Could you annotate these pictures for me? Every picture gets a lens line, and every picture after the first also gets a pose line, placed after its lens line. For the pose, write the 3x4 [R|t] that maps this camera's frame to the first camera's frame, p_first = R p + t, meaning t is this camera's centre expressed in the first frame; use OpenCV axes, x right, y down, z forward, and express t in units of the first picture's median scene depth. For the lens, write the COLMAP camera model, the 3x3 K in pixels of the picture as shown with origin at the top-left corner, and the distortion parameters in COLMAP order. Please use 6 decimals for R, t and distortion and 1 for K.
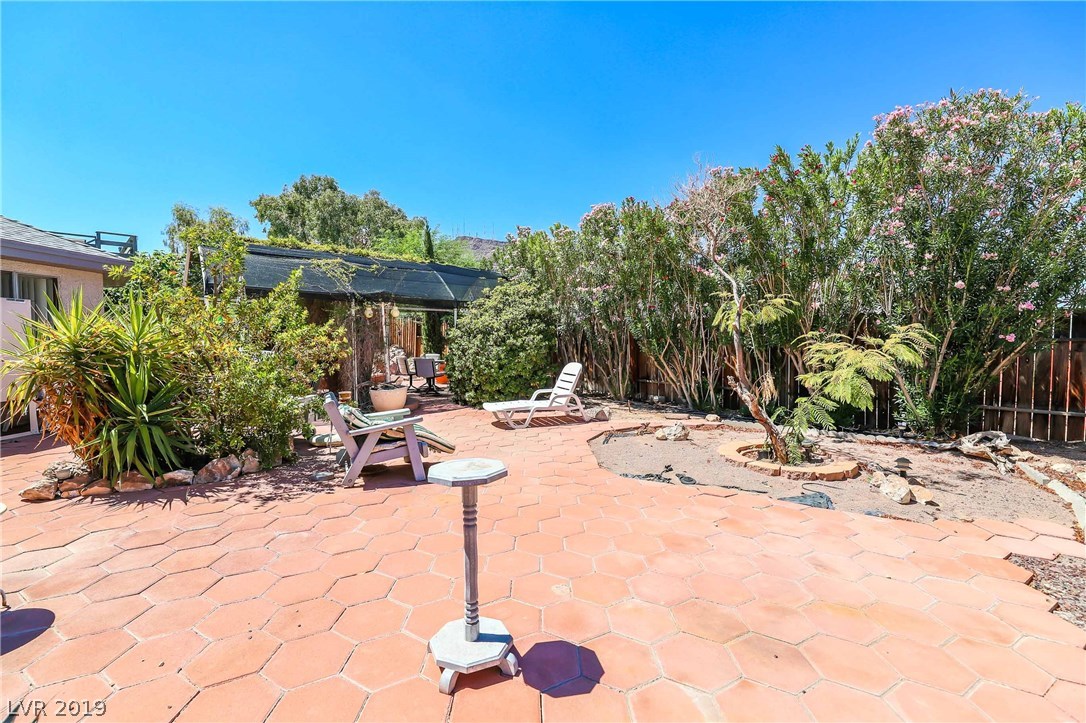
lens RADIAL K [[464.7, 0, 541.7], [0, 464.7, 357.0], [0, 0, 1]] dist [-0.000052, -0.002978]
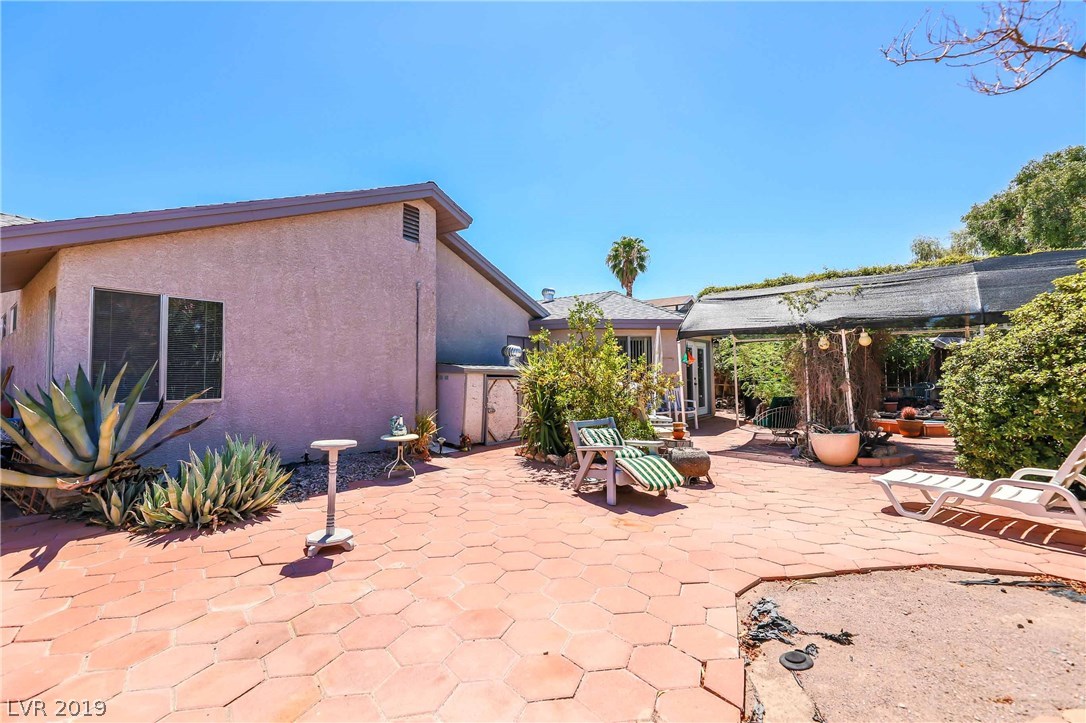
lens RADIAL K [[464.7, 0, 541.7], [0, 464.7, 357.0], [0, 0, 1]] dist [-0.000052, -0.002978]
pose [[0.138686, -0.040954, -0.989489, 0.424725], [-0.033599, 0.998375, -0.046031, -0.011319], [0.989766, 0.039630, 0.137085, 0.360342]]
